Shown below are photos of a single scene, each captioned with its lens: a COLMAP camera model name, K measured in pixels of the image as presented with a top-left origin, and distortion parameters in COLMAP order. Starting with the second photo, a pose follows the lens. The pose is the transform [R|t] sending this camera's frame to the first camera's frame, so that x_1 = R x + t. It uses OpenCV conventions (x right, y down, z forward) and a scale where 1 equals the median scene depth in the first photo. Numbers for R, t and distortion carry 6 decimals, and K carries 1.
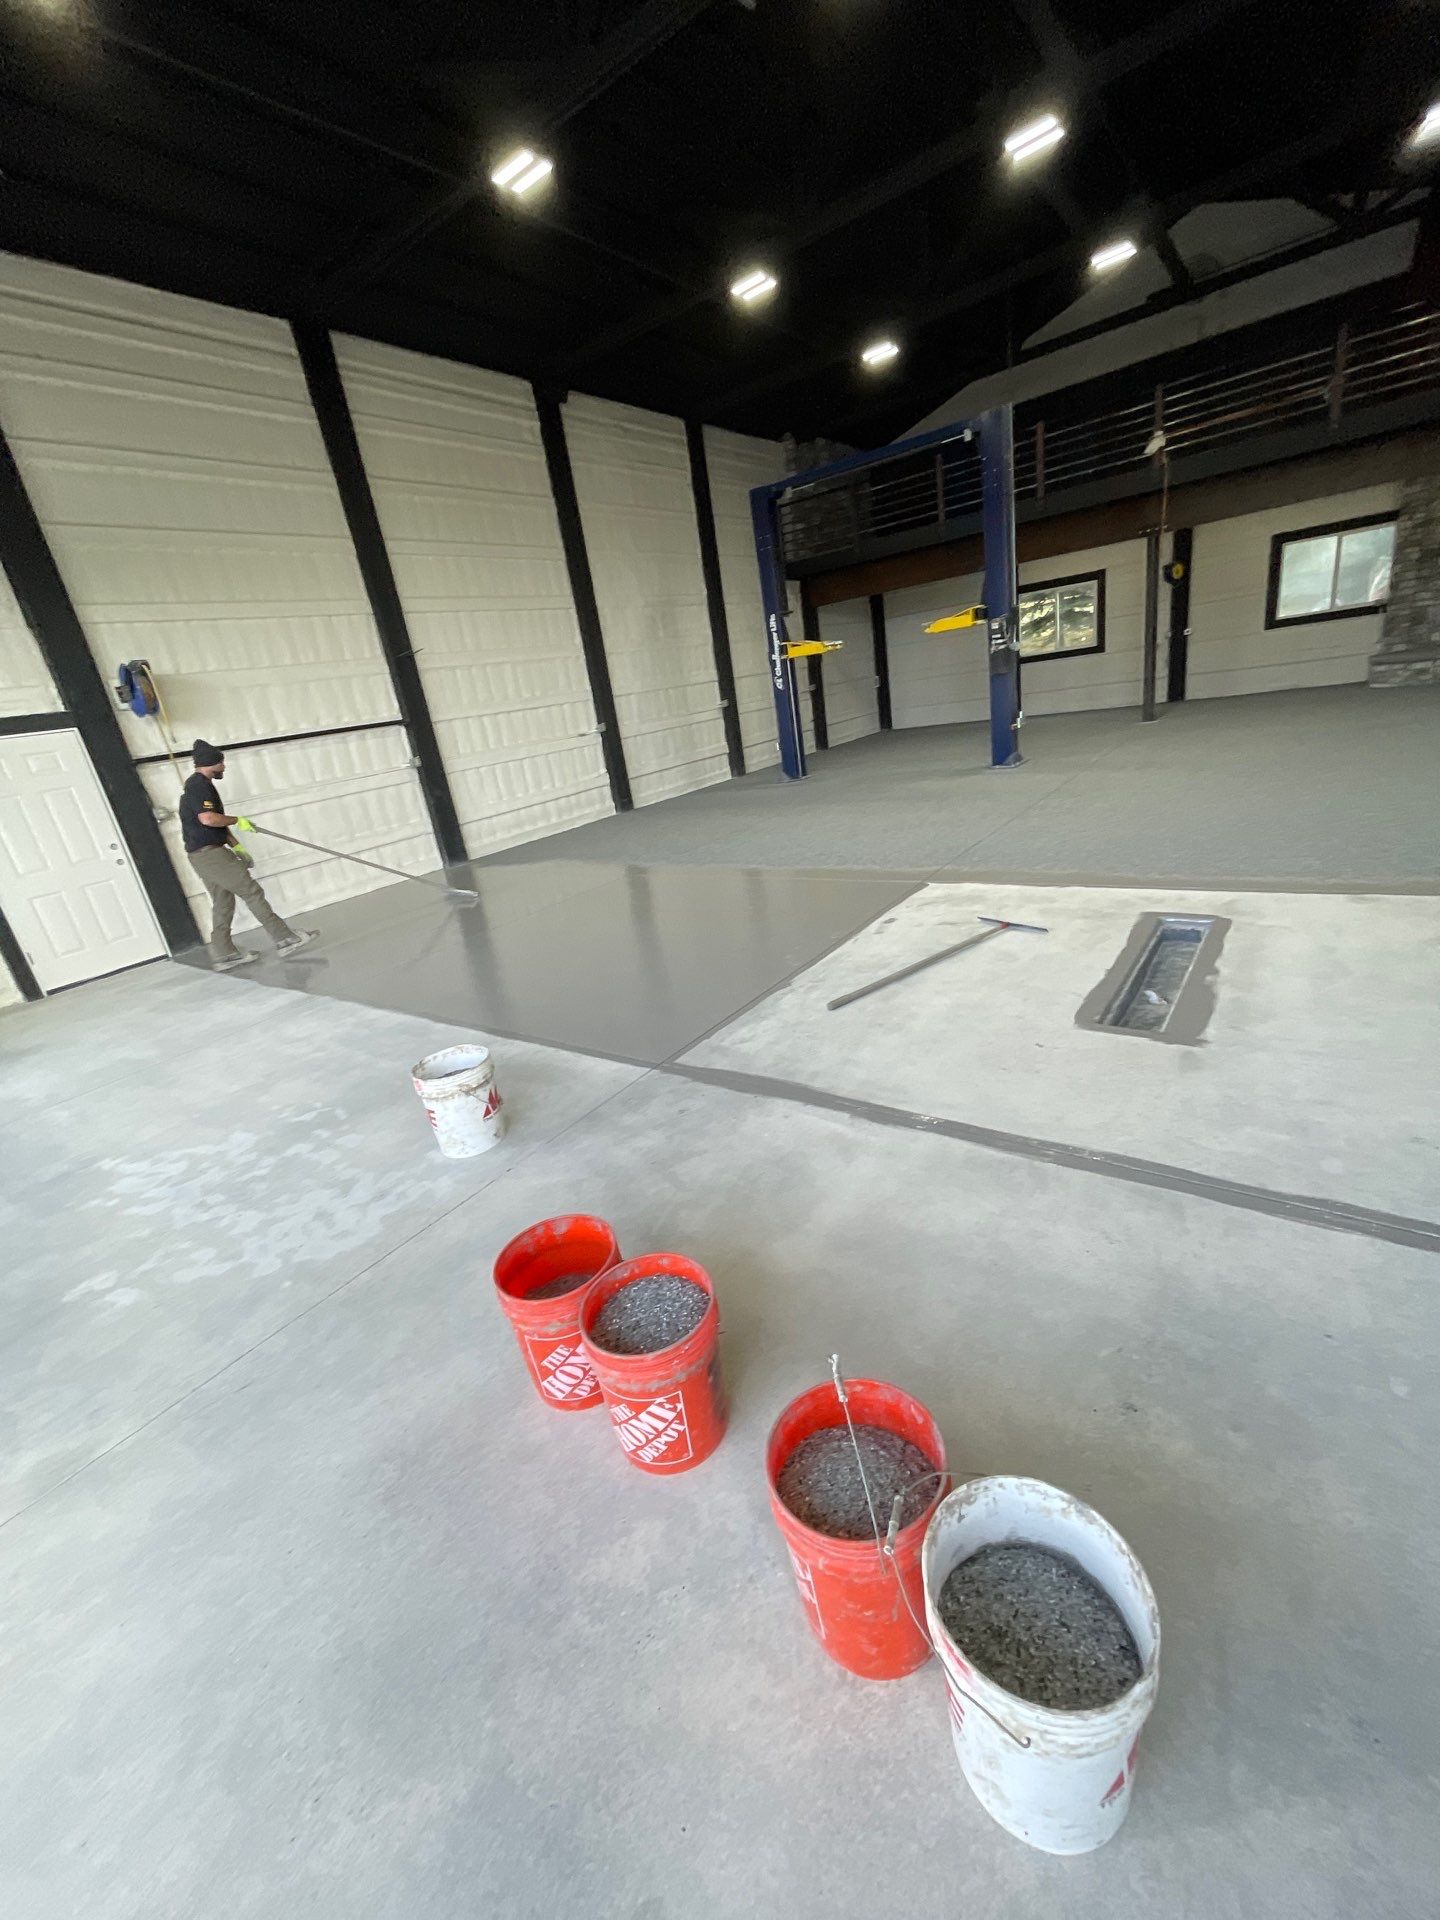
lens RADIAL K [[772.7, 0, 707.4], [0, 772.7, 951.5], [0, 0, 1]] dist [-0.001684, 0.000034]
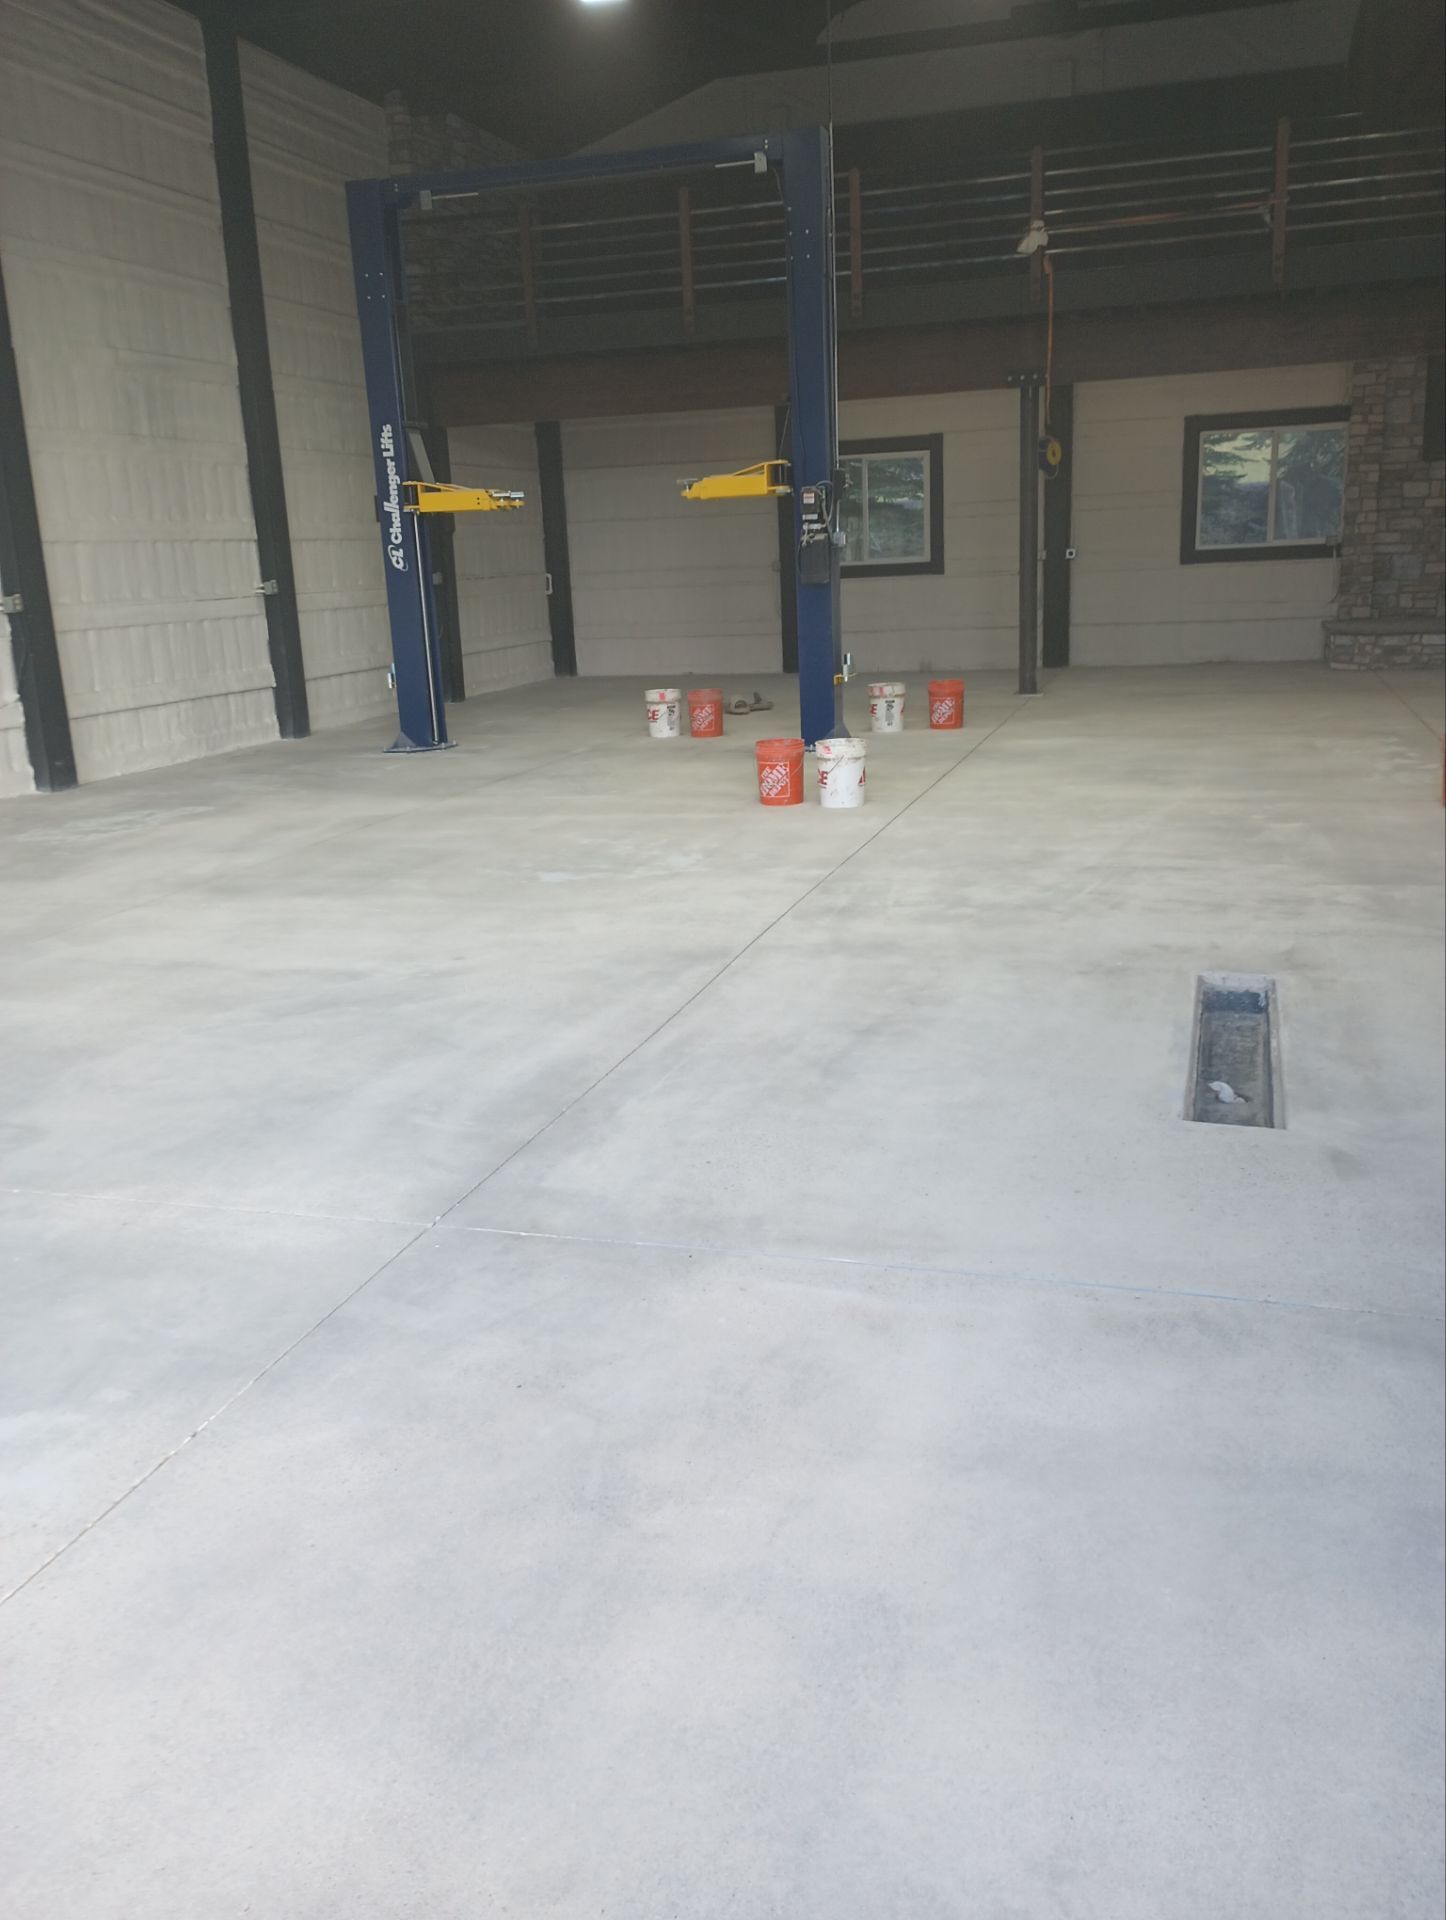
lens RADIAL K [[1584.7, 0, 716.3], [0, 1584.7, 963.3], [0, 0, 1]] dist [0.043178, -0.044900]
pose [[0.932795, 0.020250, 0.359837, -0.093117], [0.018130, 0.994520, -0.102965, 0.030282], [-0.359950, 0.102569, 0.927316, -0.013034]]
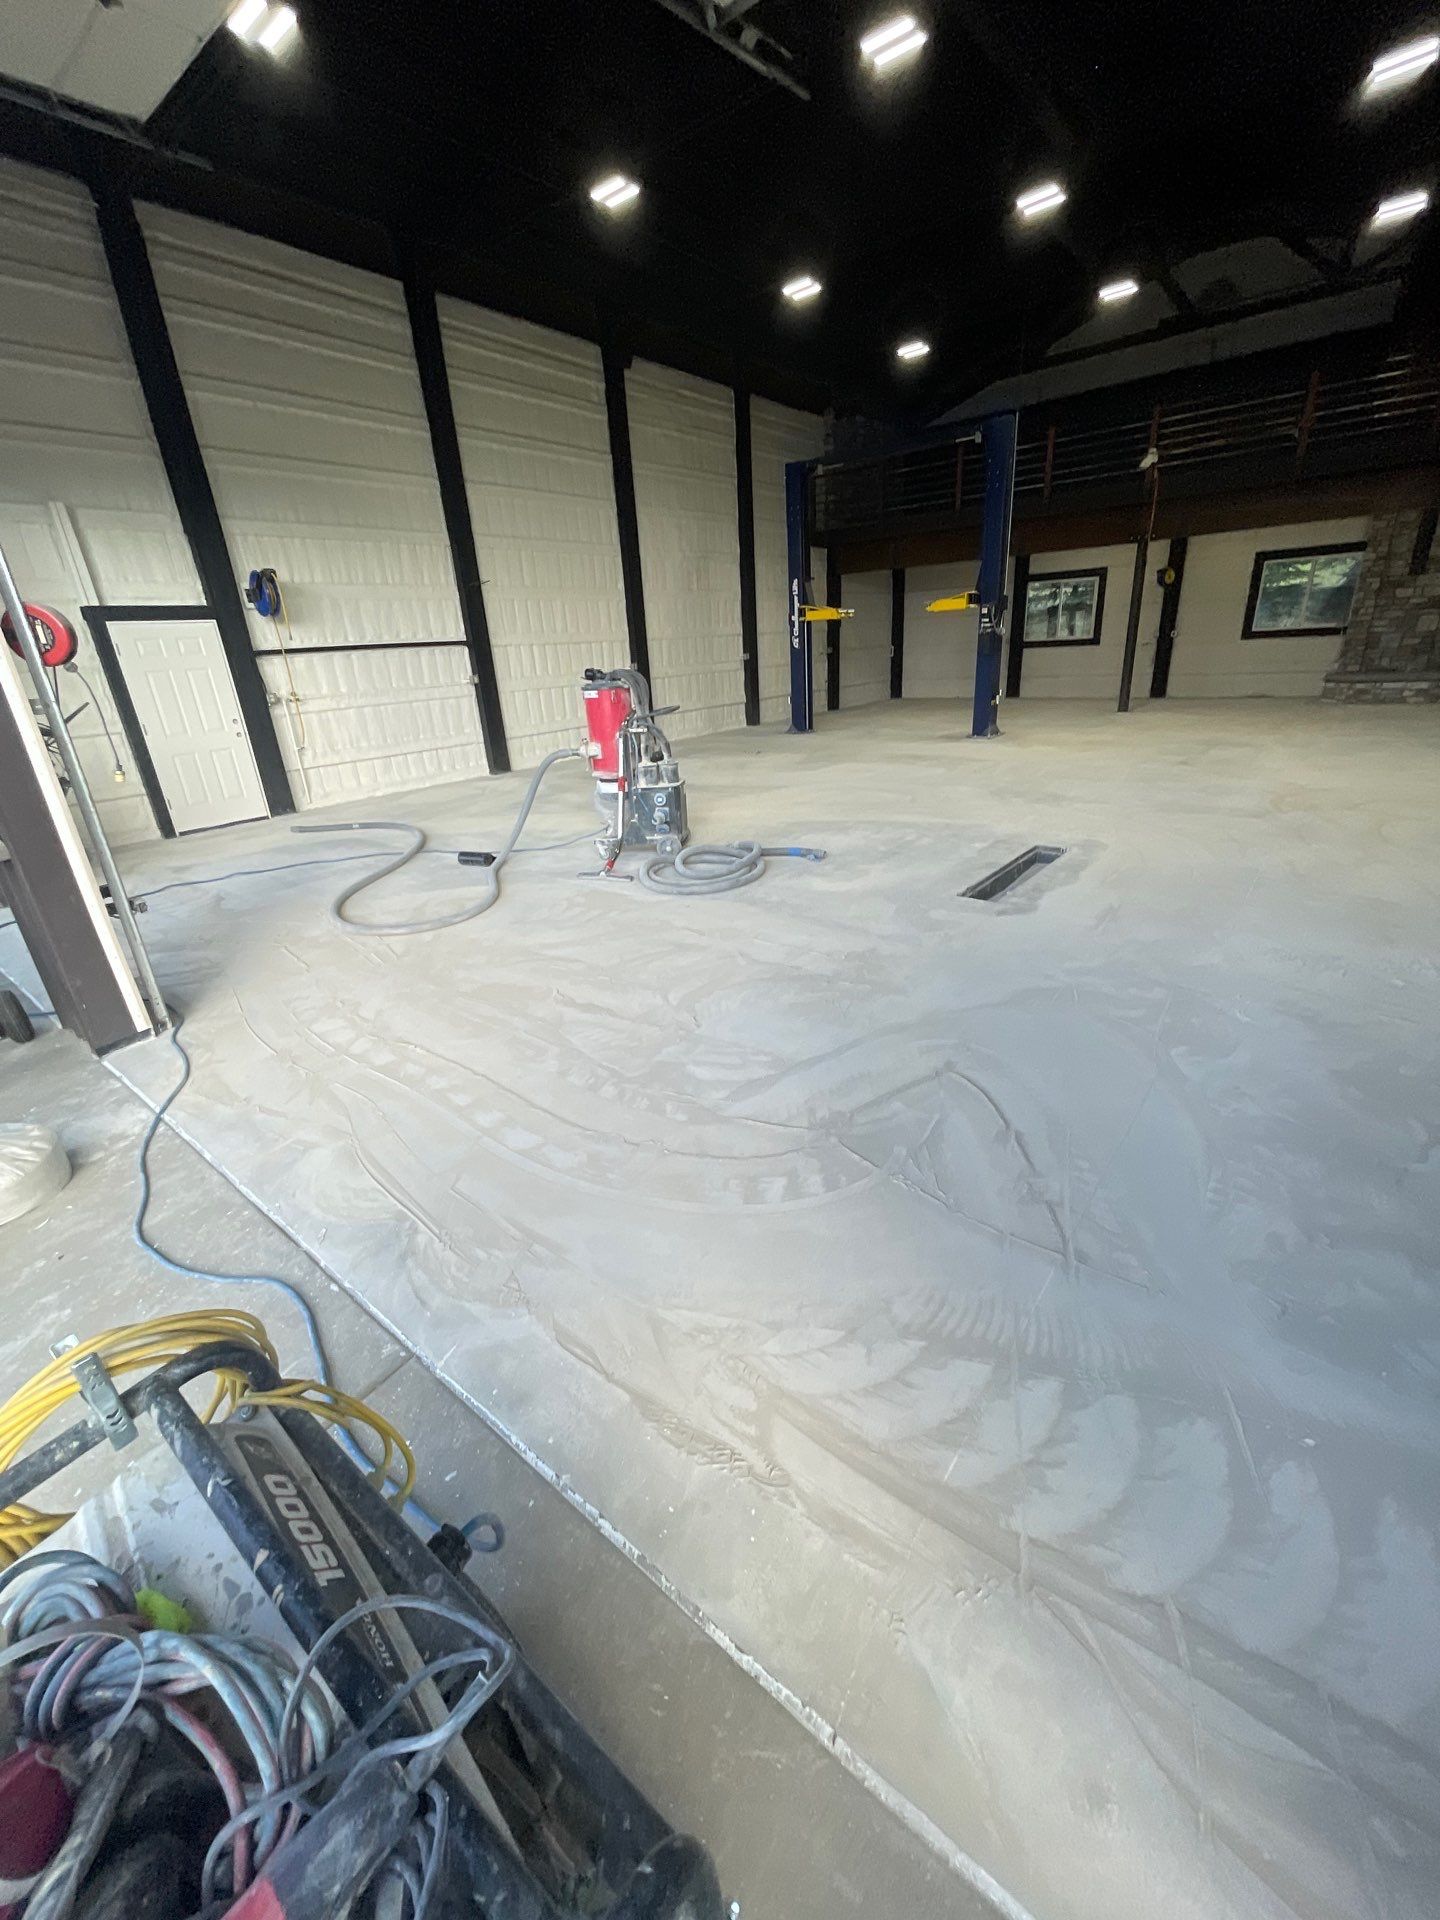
lens RADIAL K [[772.7, 0, 710.6], [0, 772.7, 960.3], [0, 0, 1]] dist [-0.001684, 0.000034]
pose [[0.994958, 0.100137, 0.005610, 0.012249], [-0.100292, 0.992997, 0.062444, 0.059611], [0.000682, -0.062692, 0.998033, -0.167914]]
